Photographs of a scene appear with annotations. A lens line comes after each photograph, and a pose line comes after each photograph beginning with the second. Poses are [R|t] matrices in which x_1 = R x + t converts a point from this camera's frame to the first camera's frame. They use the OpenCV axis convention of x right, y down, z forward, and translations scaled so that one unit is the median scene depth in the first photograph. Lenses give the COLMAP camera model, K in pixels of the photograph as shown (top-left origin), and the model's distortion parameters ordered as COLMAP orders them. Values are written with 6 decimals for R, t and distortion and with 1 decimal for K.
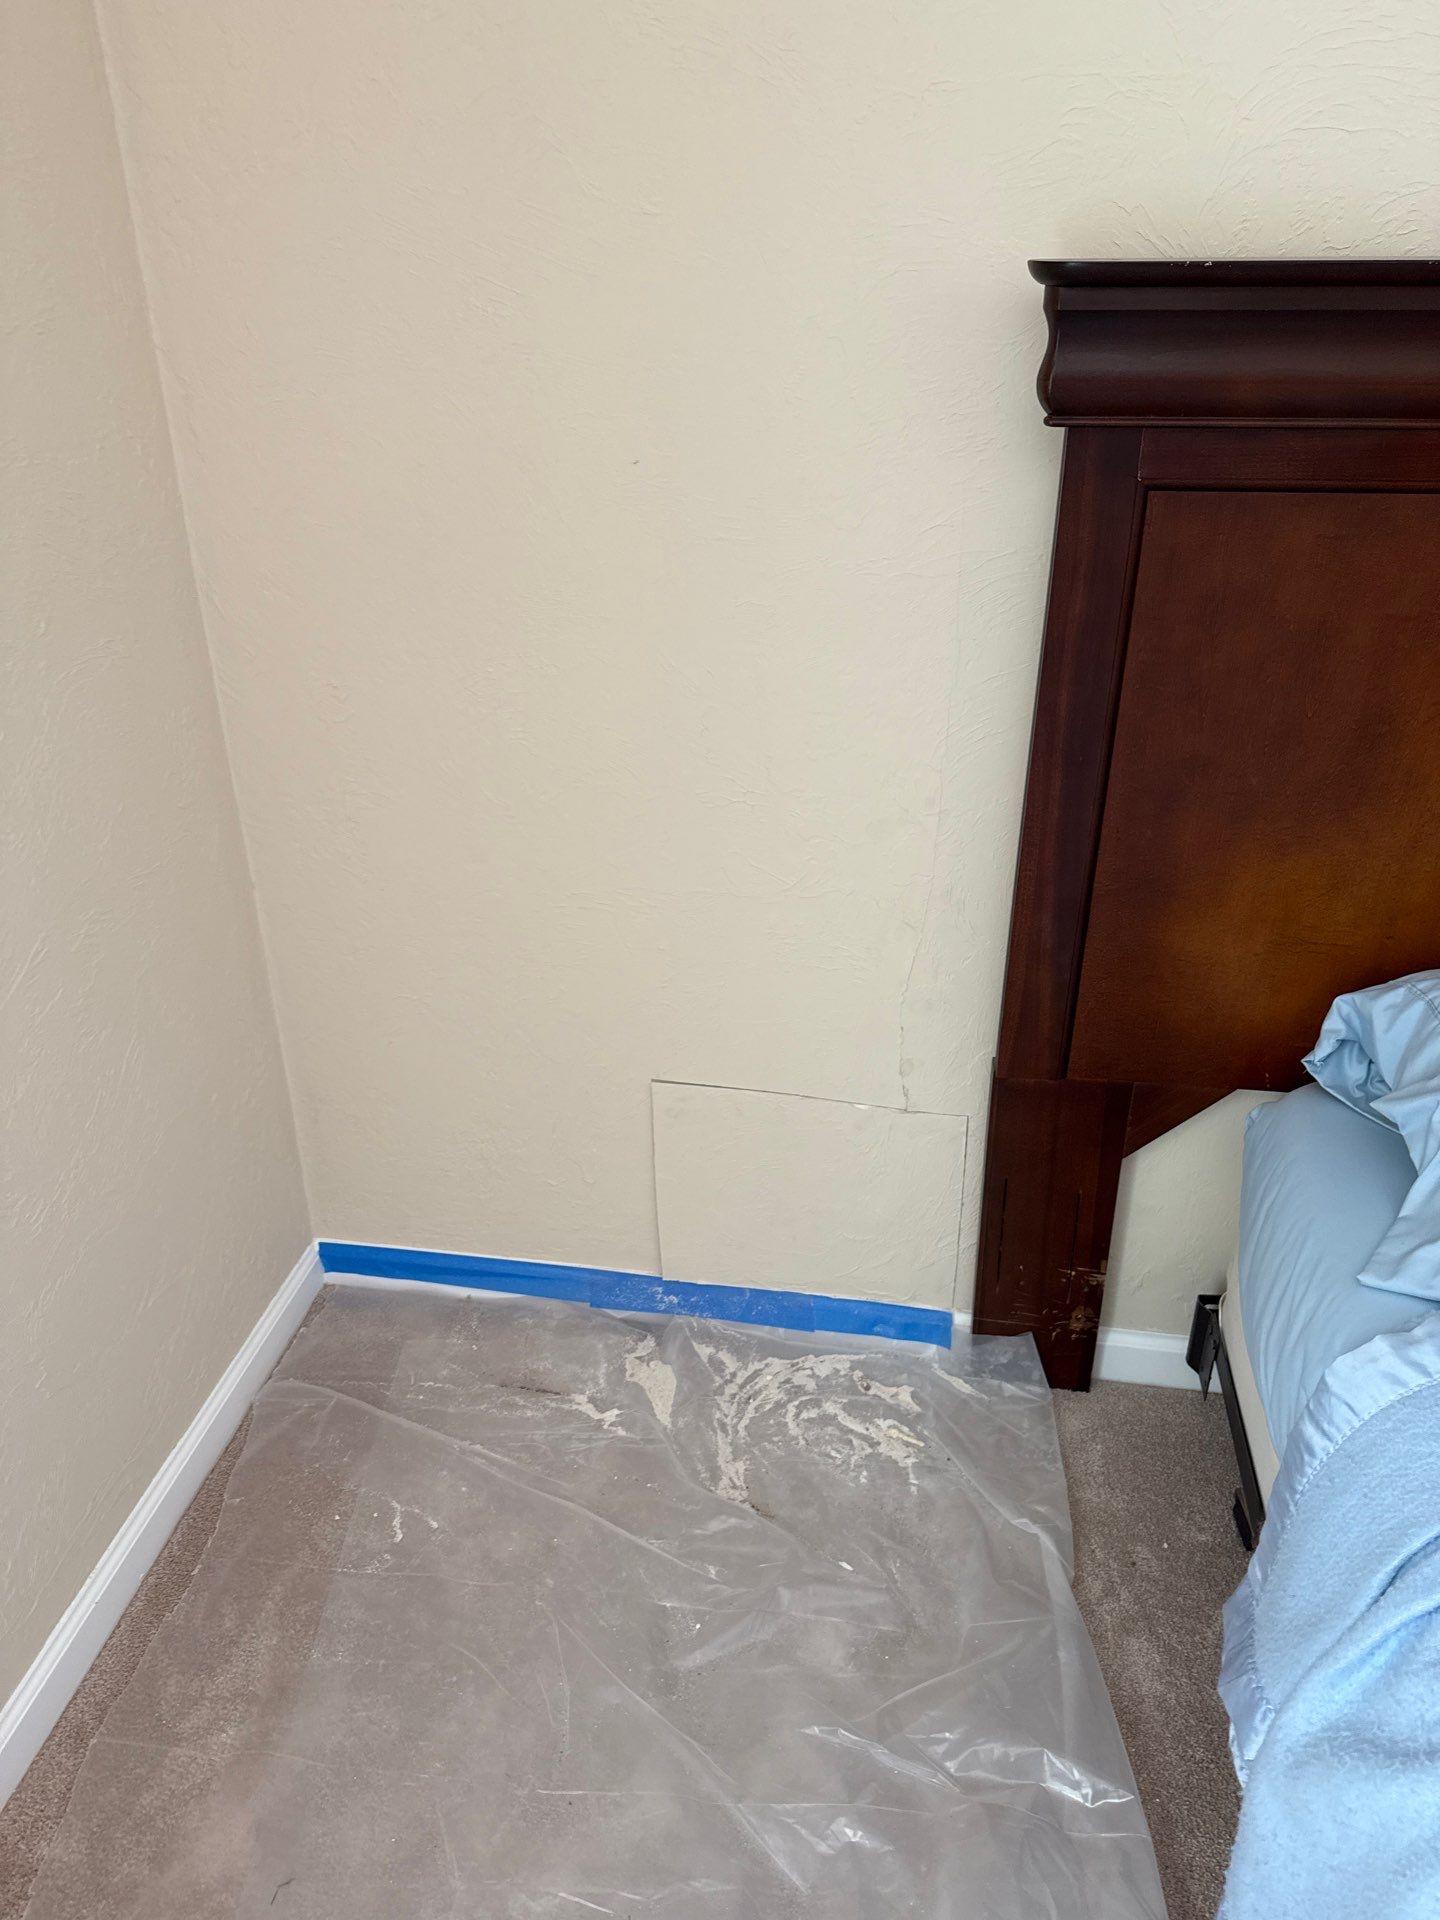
lens RADIAL K [[1429.5, 0, 716.9], [0, 1429.5, 883.7], [0, 0, 1]] dist [-0.027319, -0.029368]
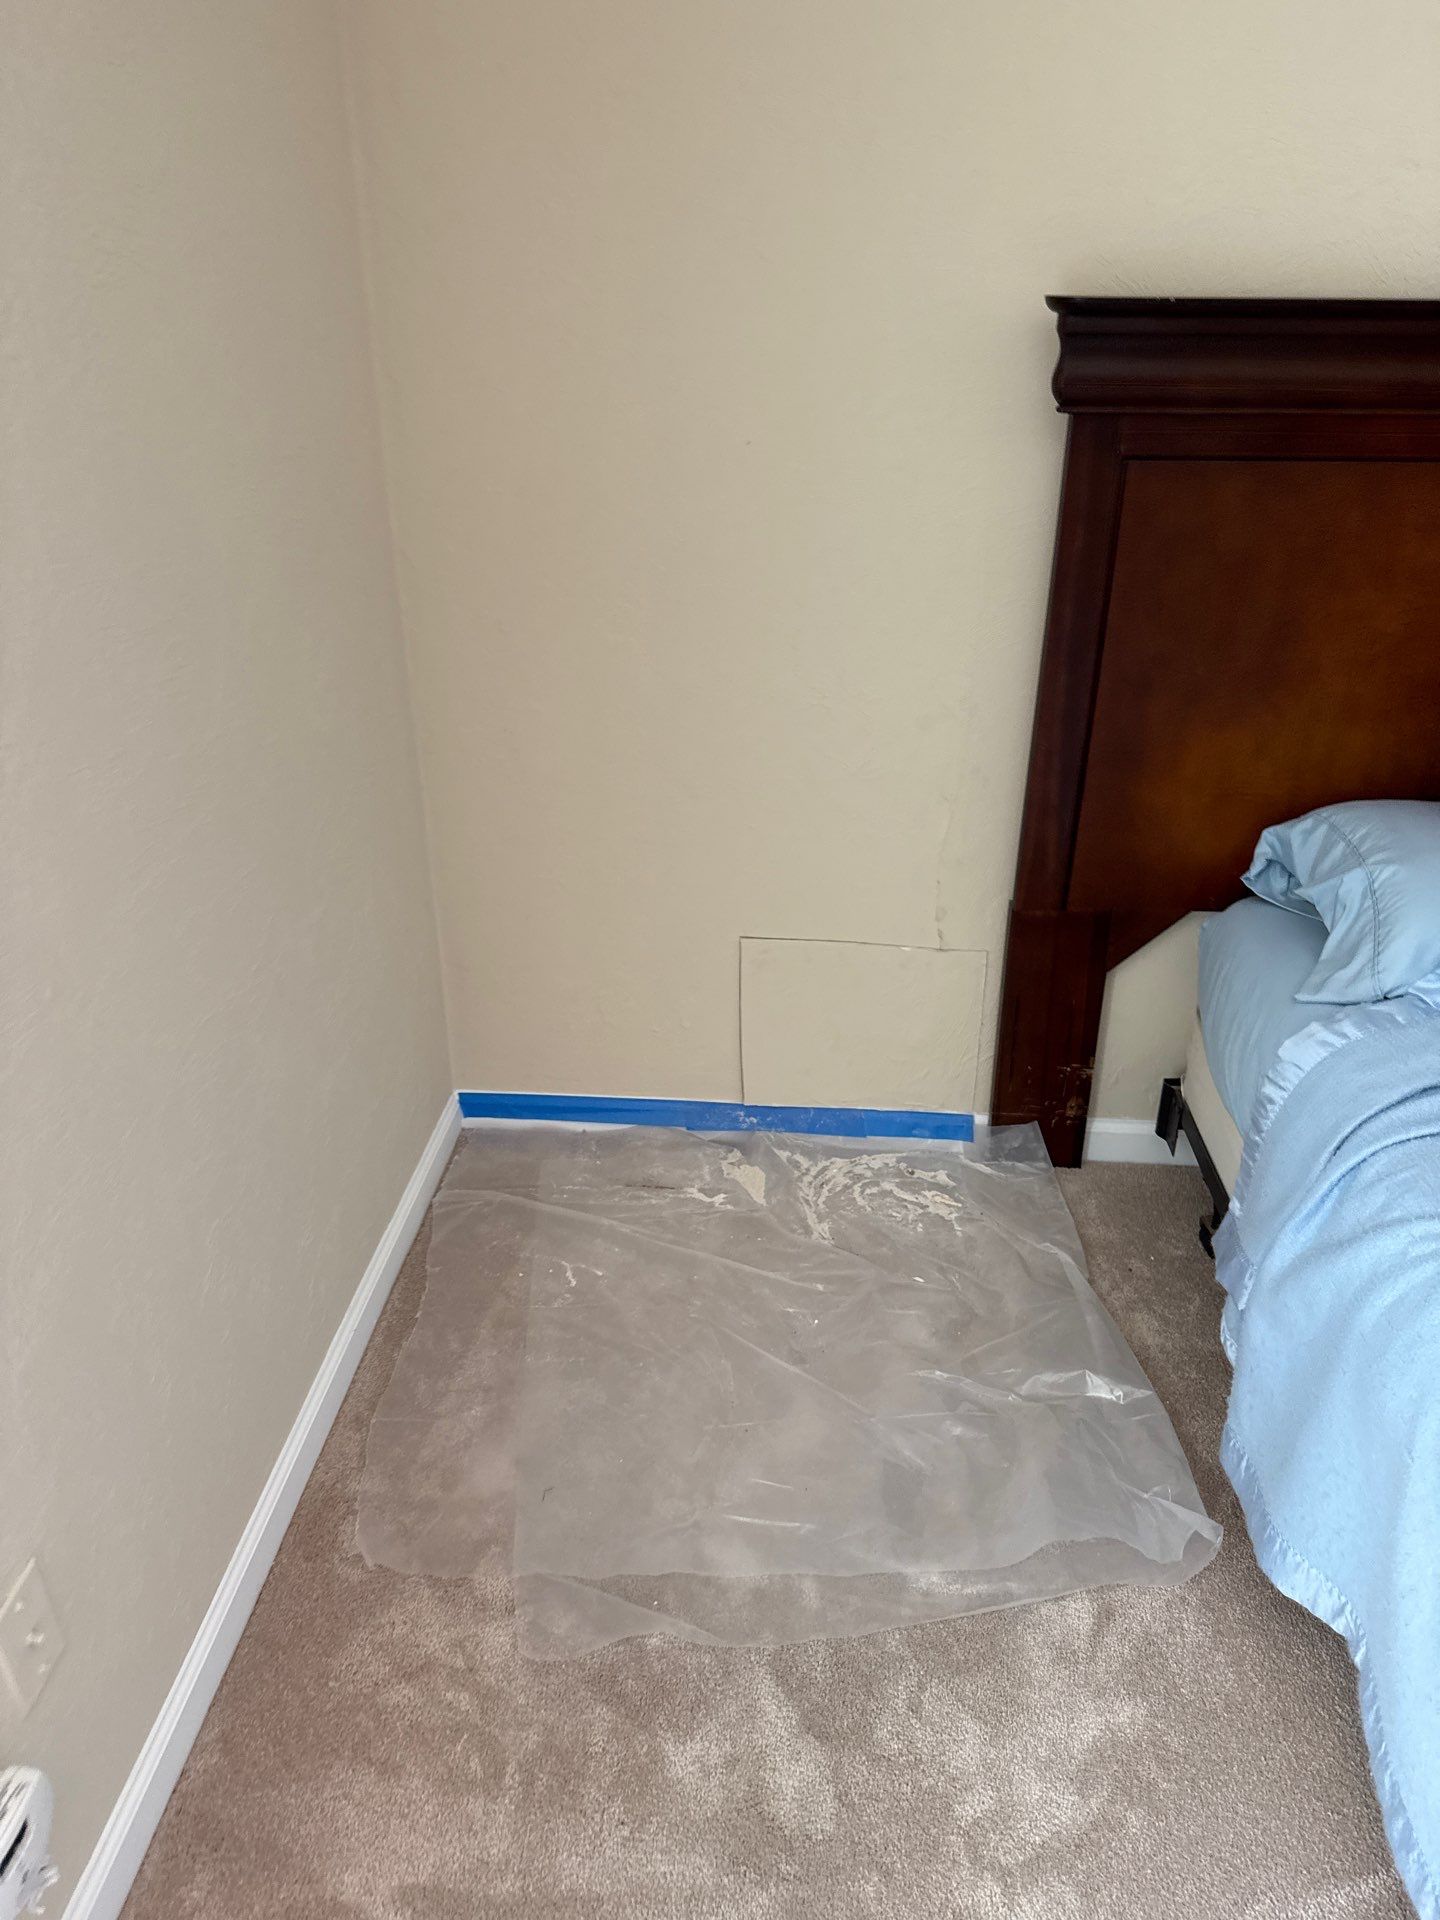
lens RADIAL K [[1465.4, 0, 701.4], [0, 1465.4, 957.3], [0, 0, 1]] dist [-0.001967, -0.091335]
pose [[0.995416, -0.032278, 0.090033, -0.216500], [0.031629, 0.999462, 0.008625, 0.155630], [-0.090263, -0.005738, 0.995901, -0.331307]]
